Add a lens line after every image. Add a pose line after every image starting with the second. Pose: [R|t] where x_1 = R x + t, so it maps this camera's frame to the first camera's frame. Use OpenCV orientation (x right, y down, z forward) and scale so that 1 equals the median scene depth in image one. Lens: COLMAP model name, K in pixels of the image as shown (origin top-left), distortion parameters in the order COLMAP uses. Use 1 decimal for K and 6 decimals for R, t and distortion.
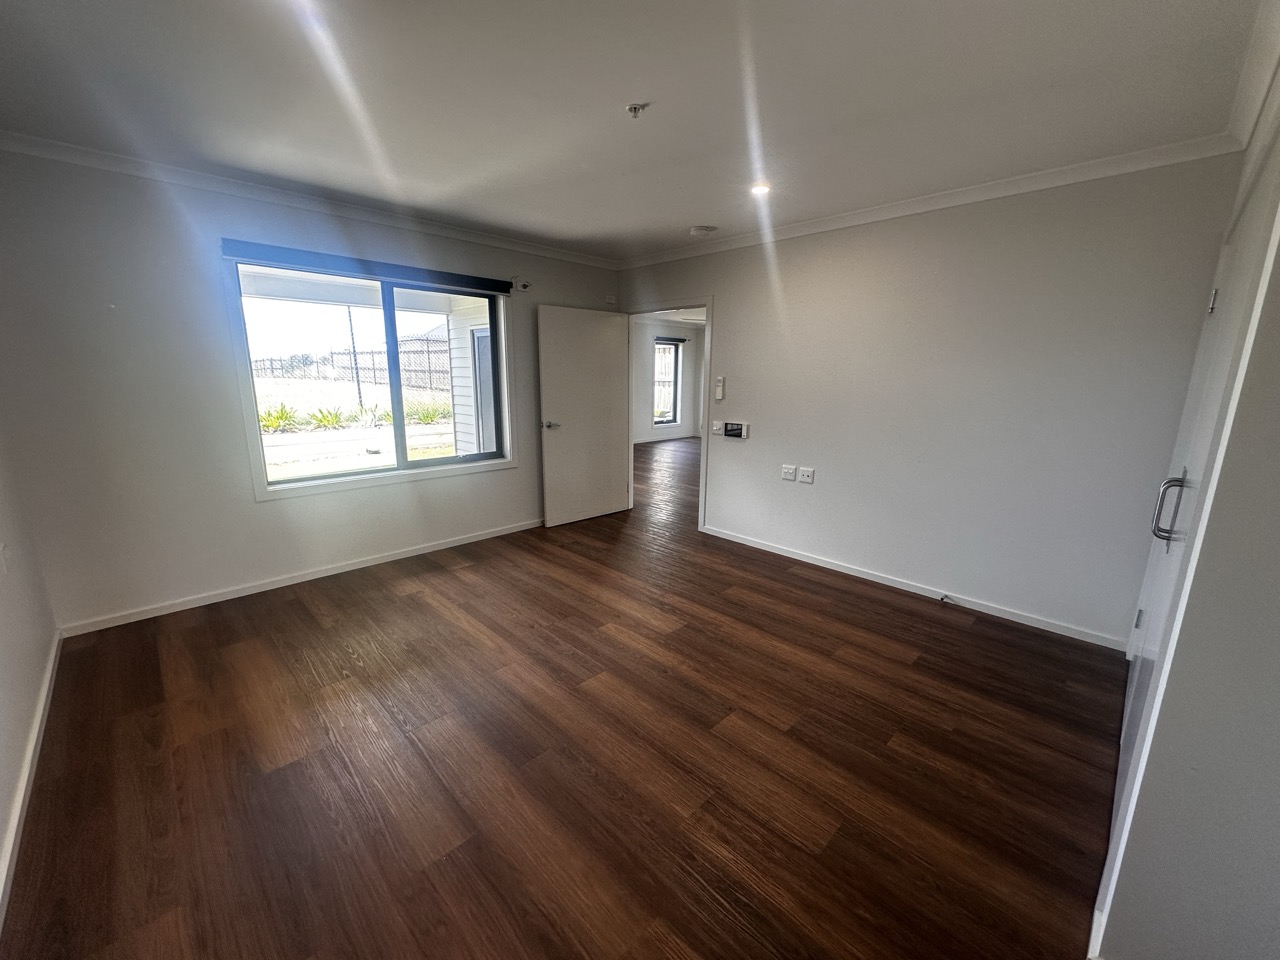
lens RADIAL K [[508.7, 0, 640.0], [0, 508.7, 480.0], [0, 0, 1]] dist [-0.000950, 0.000059]
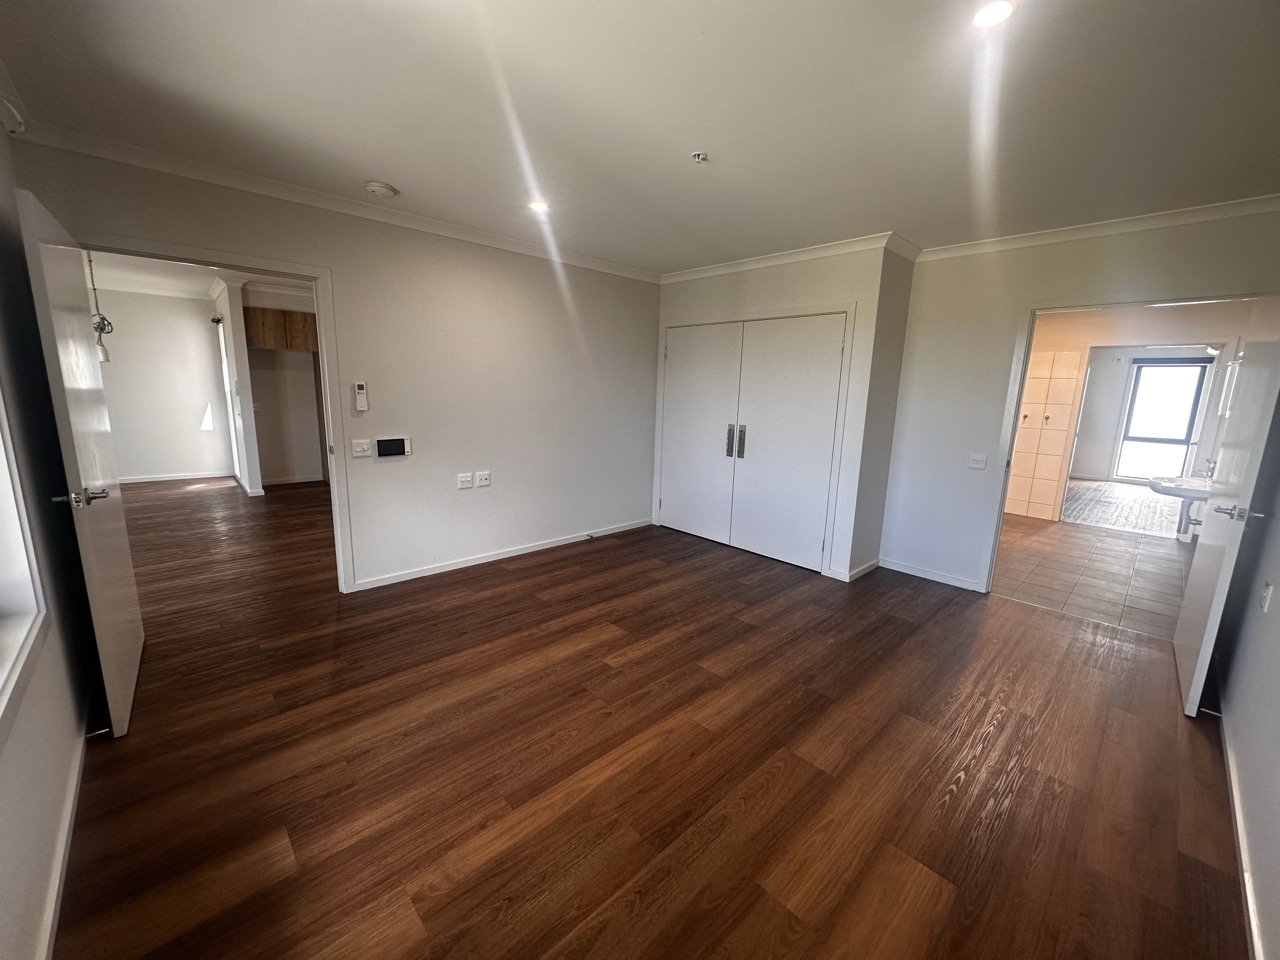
lens RADIAL K [[508.7, 0, 640.0], [0, 508.7, 480.0], [0, 0, 1]] dist [-0.000950, 0.000059]
pose [[0.023465, -0.190082, 0.981488, -0.781025], [0.179103, 0.966674, 0.182931, -0.160636], [-0.983550, 0.171495, 0.056727, 0.736775]]
